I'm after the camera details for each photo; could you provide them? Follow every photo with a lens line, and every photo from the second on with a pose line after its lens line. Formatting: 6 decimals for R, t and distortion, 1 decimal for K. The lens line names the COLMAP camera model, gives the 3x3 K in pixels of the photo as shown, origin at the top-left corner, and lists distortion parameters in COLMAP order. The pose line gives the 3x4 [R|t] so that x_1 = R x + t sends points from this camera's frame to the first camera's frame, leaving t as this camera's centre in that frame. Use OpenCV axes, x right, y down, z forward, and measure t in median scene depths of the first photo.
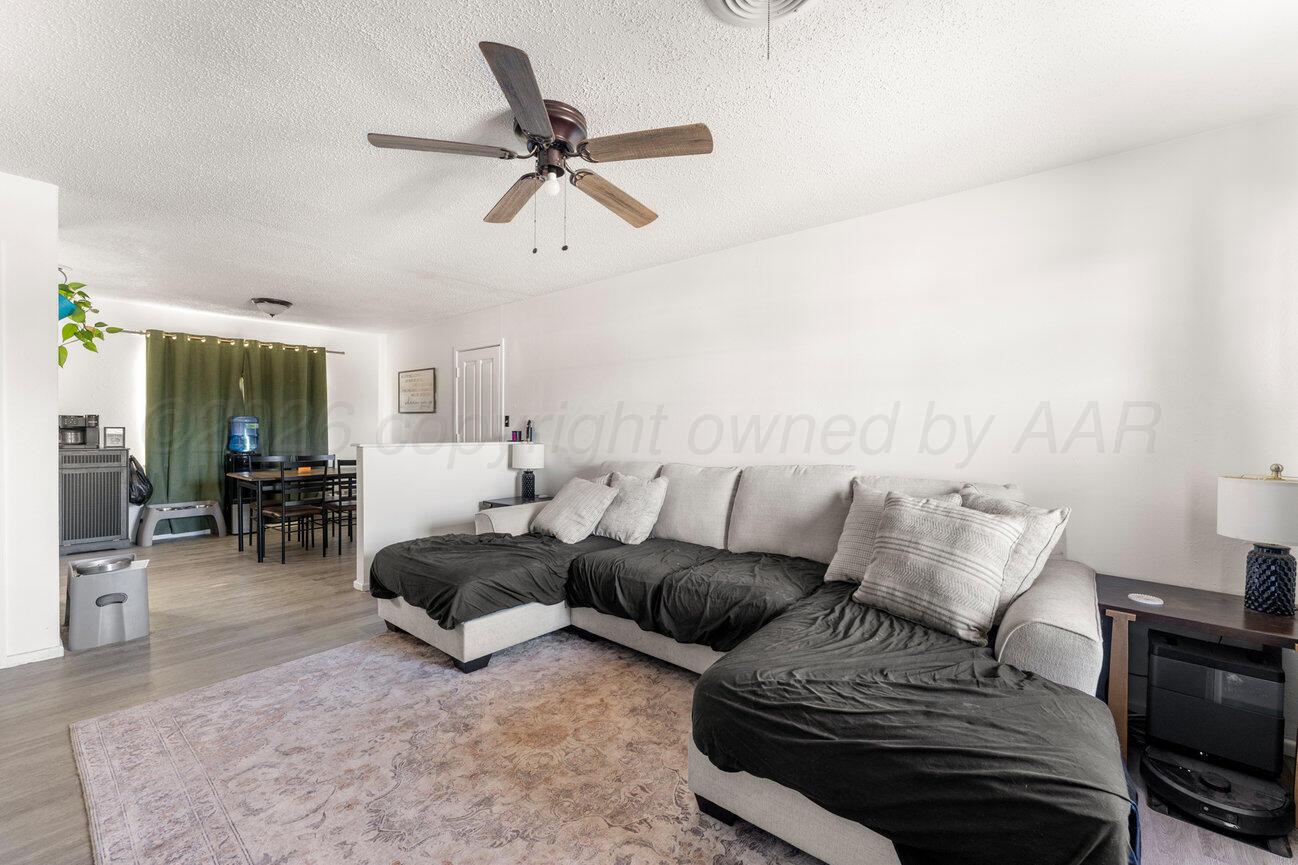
lens RADIAL K [[535.5, 0, 652.3], [0, 535.5, 435.3], [0, 0, 1]] dist [0.001641, 0.000287]
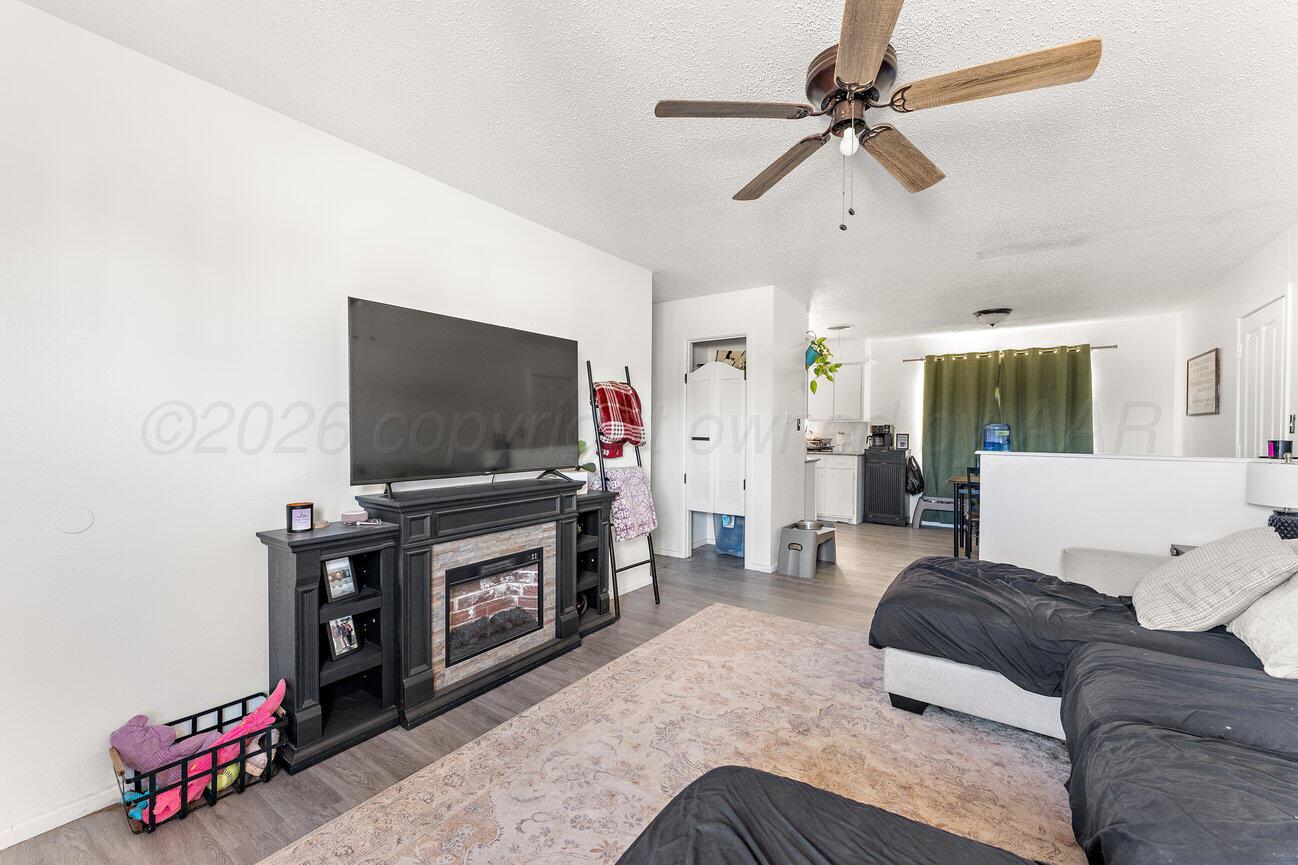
lens RADIAL K [[531.7, 0, 639.7], [0, 531.7, 433.9], [0, 0, 1]] dist [0.000035, -0.000129]
pose [[0.081825, 0.000718, -0.996646, 0.252575], [-0.021295, 0.999773, -0.001028, -0.000058], [0.996419, 0.021308, 0.081822, 0.249186]]
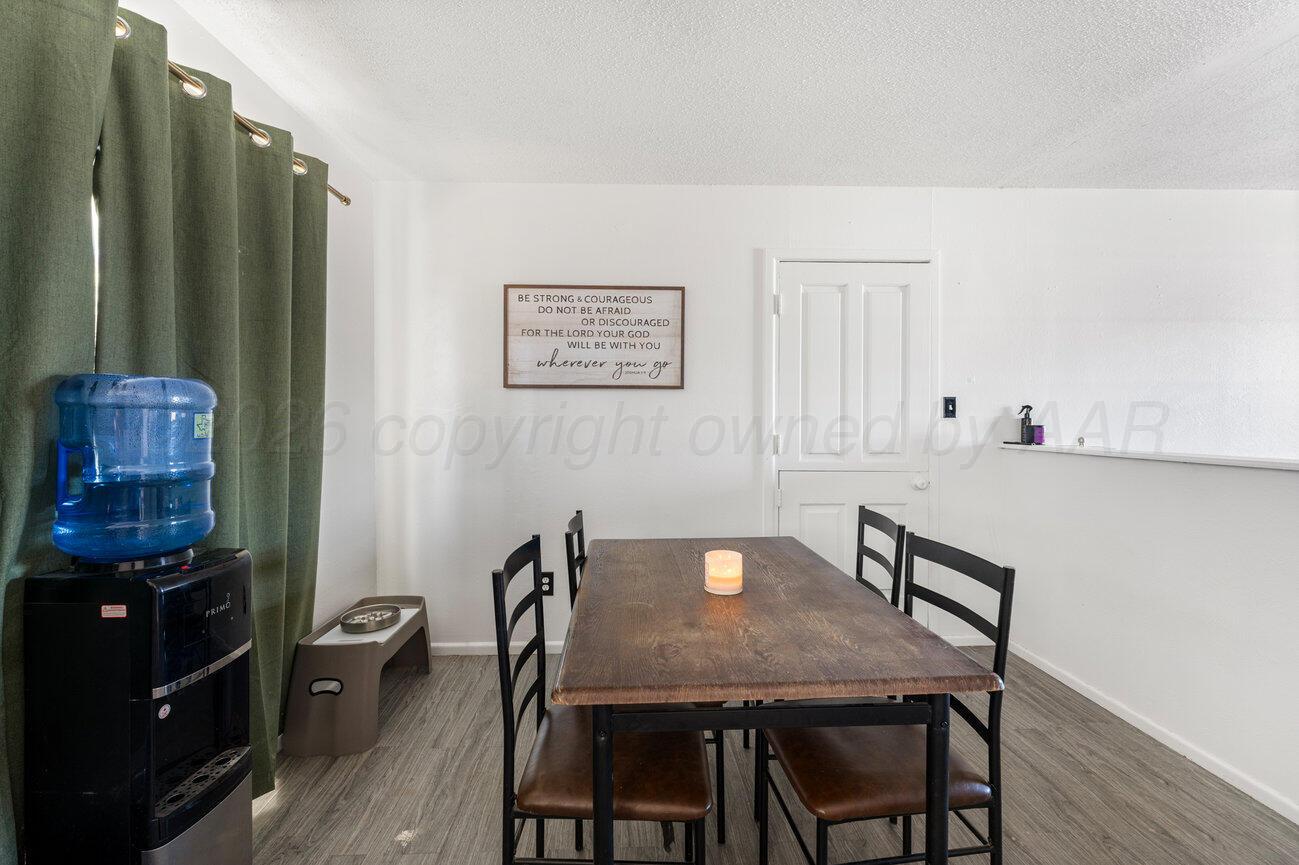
lens RADIAL K [[532.3, 0, 646.6], [0, 532.3, 424.5], [0, 0, 1]] dist [0.003310, -0.000499]
pose [[0.736909, -0.016330, 0.675795, -0.868333], [0.019429, 0.999807, 0.002973, -0.017055], [-0.675713, 0.010940, 0.737084, 0.829505]]
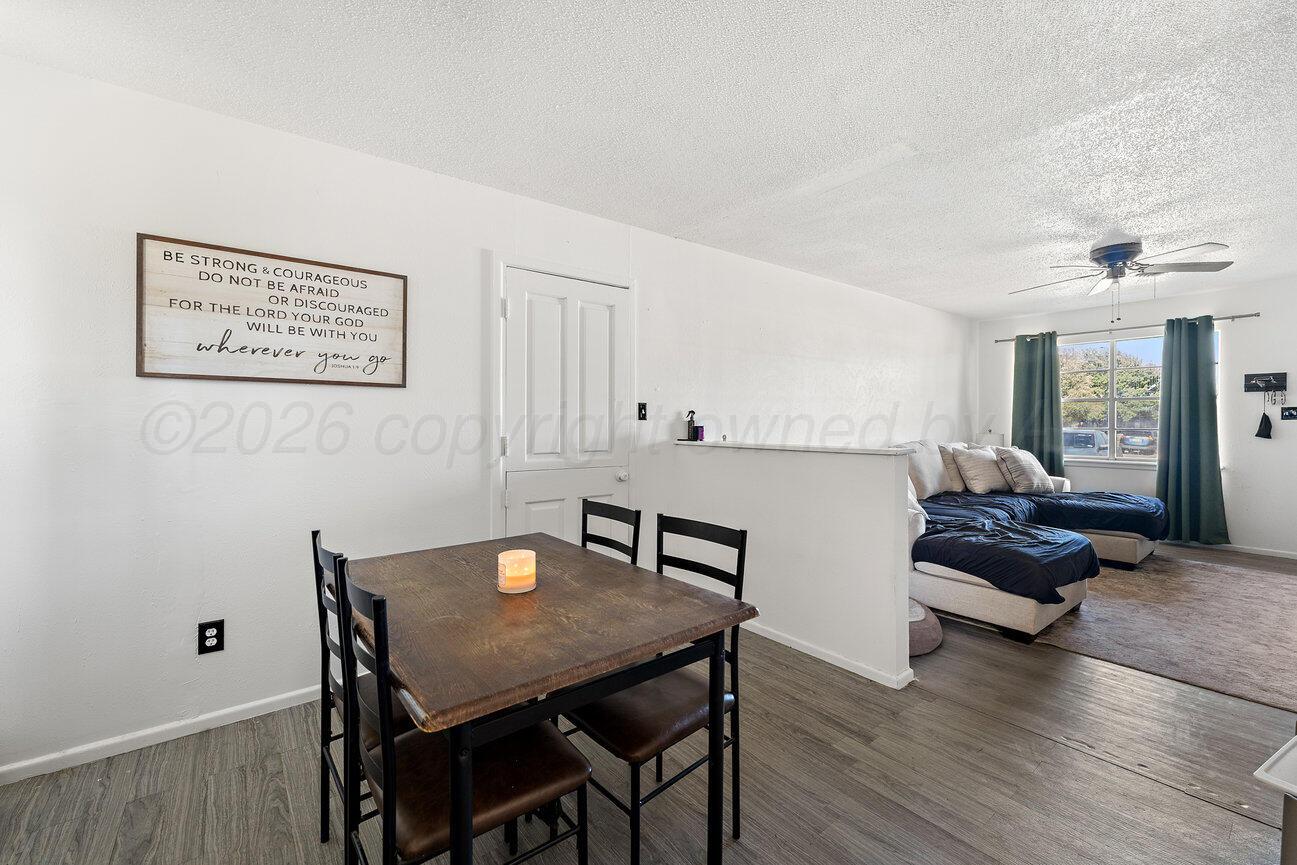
lens RADIAL K [[536.8, 0, 649.3], [0, 536.8, 425.9], [0, 0, 1]] dist [0.001276, 0.000071]
pose [[0.200867, -0.017966, 0.979454, -0.916158], [0.018065, 0.999730, 0.014633, -0.018622], [-0.979452, 0.014754, 0.201138, 0.880165]]
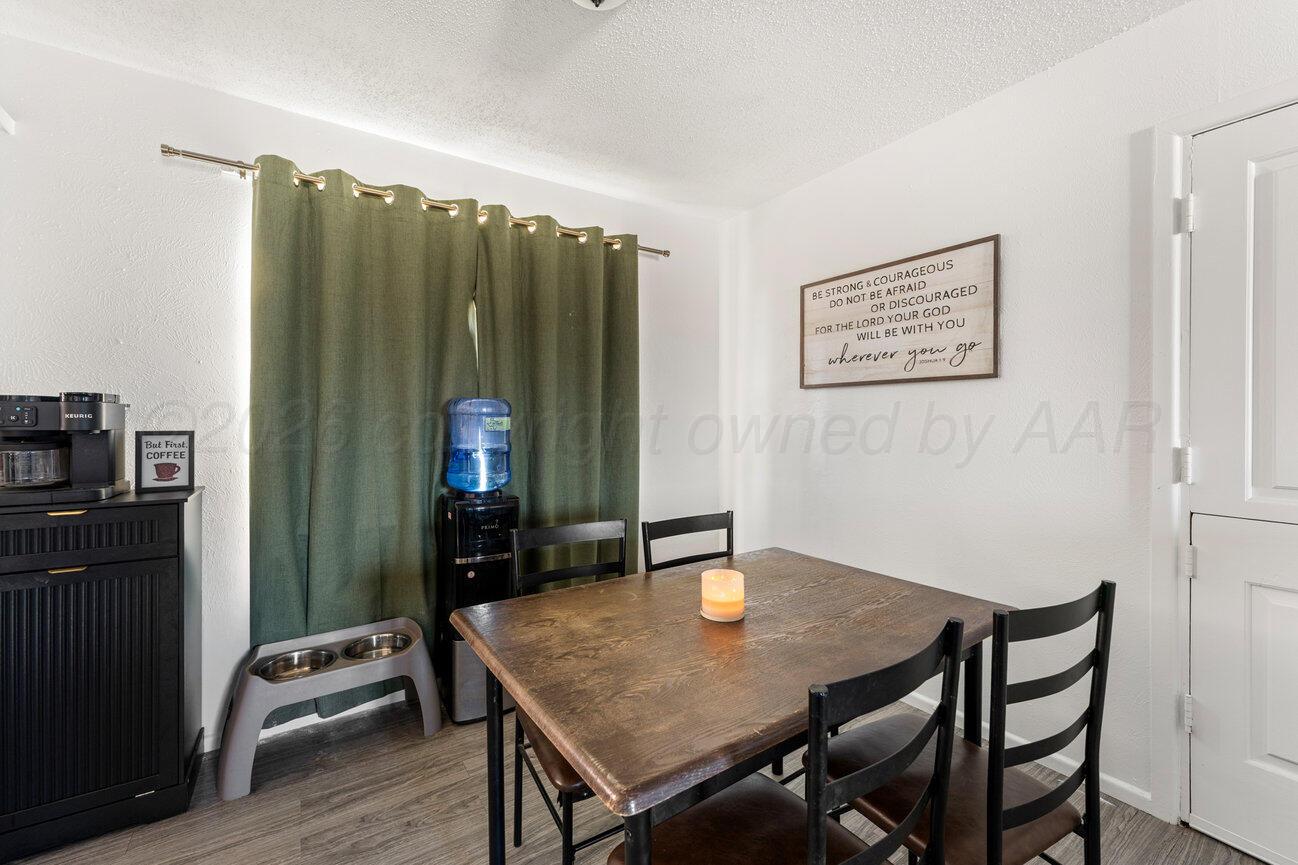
lens RADIAL K [[532.1, 0, 650.3], [0, 532.1, 422.7], [0, 0, 1]] dist [0.002102, 0.000095]
pose [[0.962434, -0.009863, -0.271338, -0.619081], [0.005975, 0.999867, -0.015151, -0.013592], [0.271451, 0.012960, 0.962365, 0.764044]]
